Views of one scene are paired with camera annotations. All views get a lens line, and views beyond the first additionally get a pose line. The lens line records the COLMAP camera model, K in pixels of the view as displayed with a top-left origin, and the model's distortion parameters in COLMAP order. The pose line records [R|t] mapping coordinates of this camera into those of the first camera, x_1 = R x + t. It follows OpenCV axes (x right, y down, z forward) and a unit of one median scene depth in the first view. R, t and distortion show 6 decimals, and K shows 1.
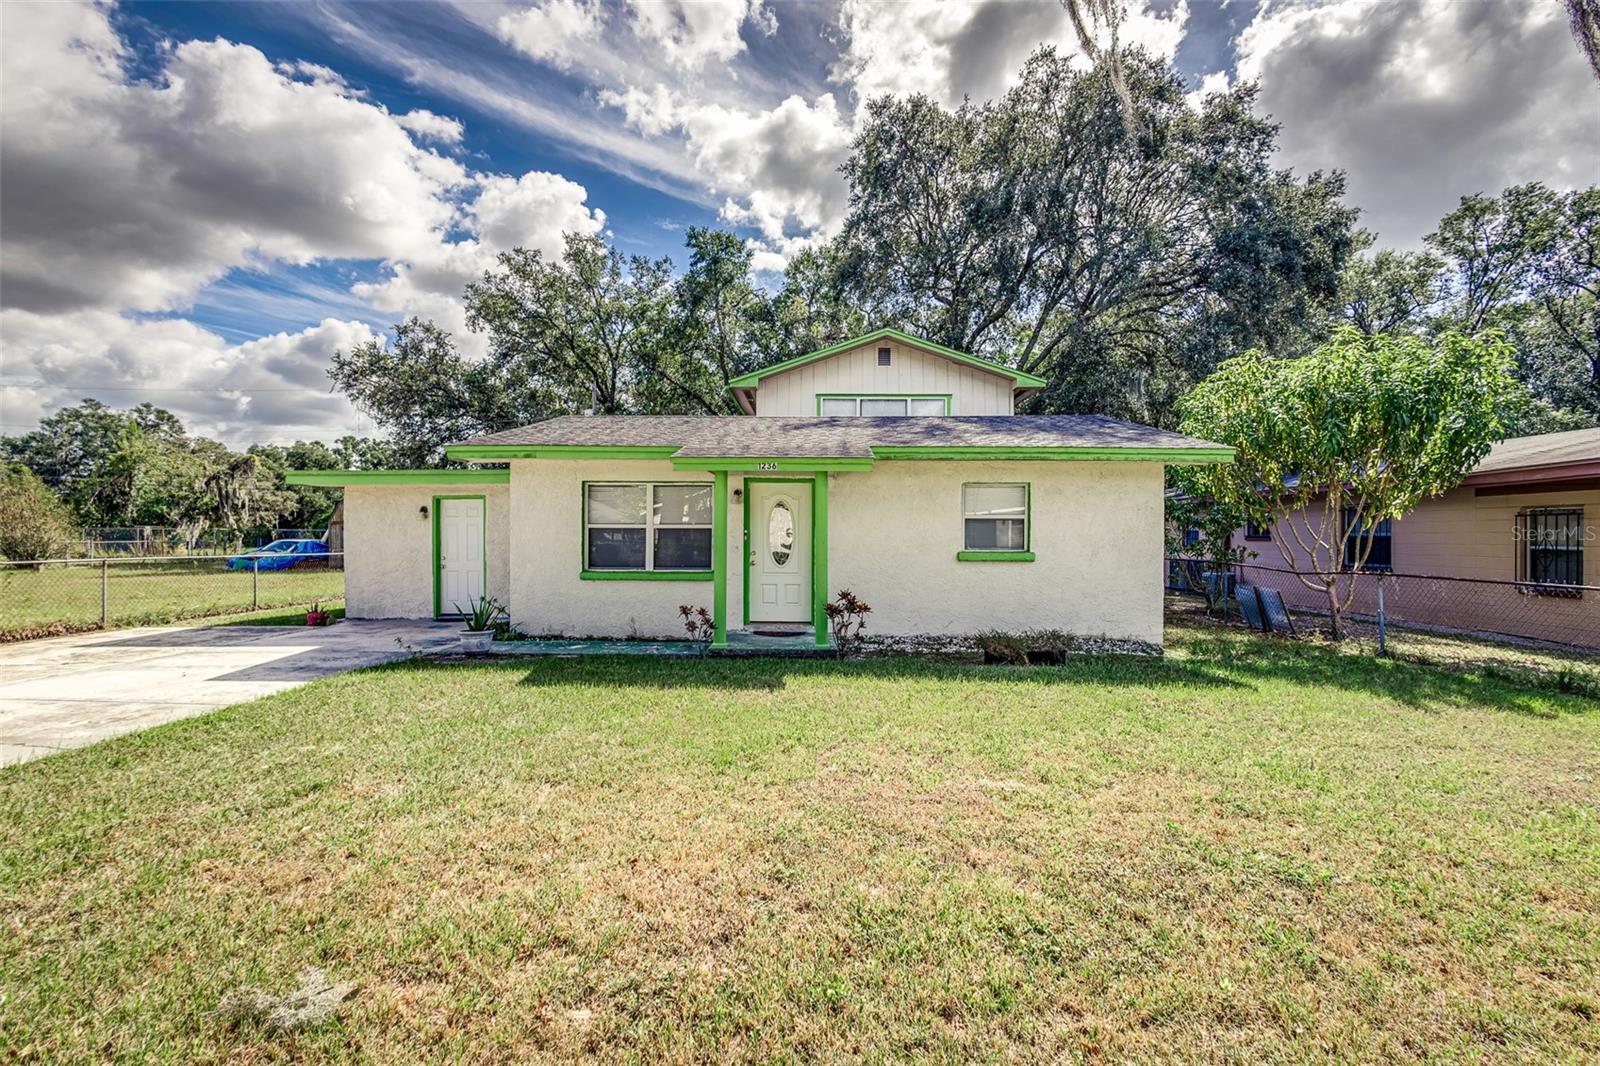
lens RADIAL K [[750.8, 0, 809.7], [0, 750.8, 508.0], [0, 0, 1]] dist [0.010349, -0.001301]
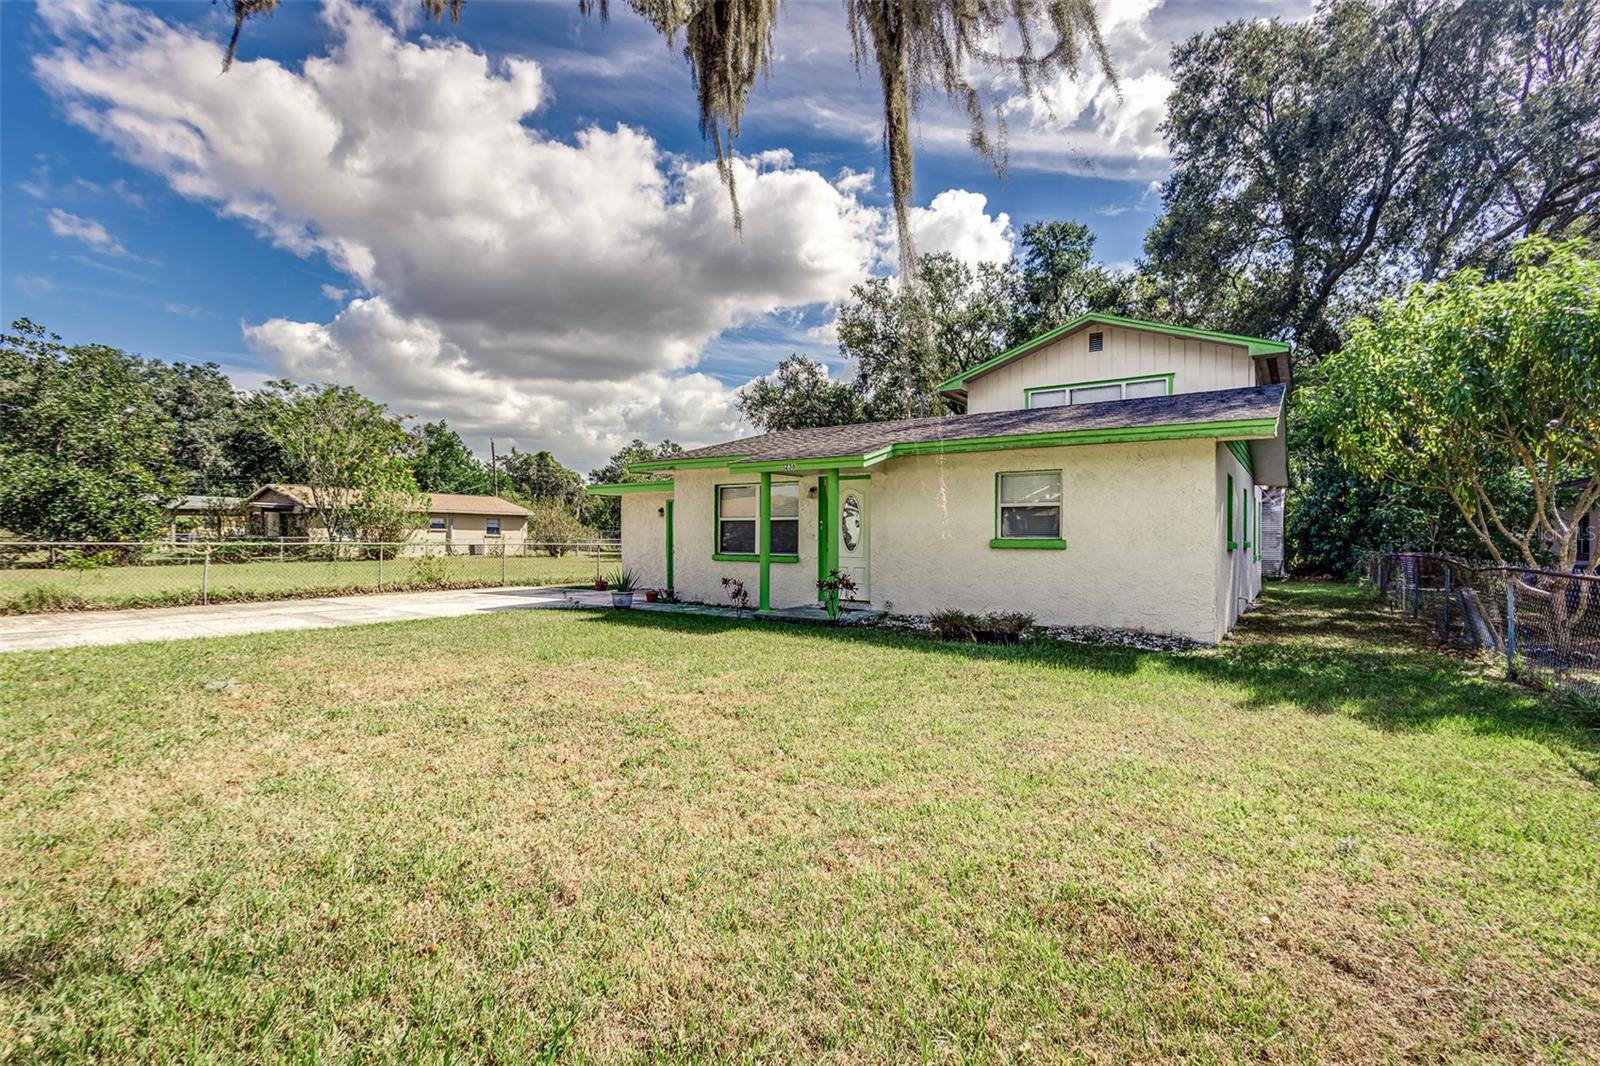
lens RADIAL K [[761.0, 0, 800.1], [0, 761.0, 511.1], [0, 0, 1]] dist [-0.002873, -0.000327]
pose [[0.833842, -0.019204, -0.551669, 0.371281], [0.018540, 0.999805, -0.006780, 0.014368], [0.551692, -0.004574, 0.834036, -0.012229]]
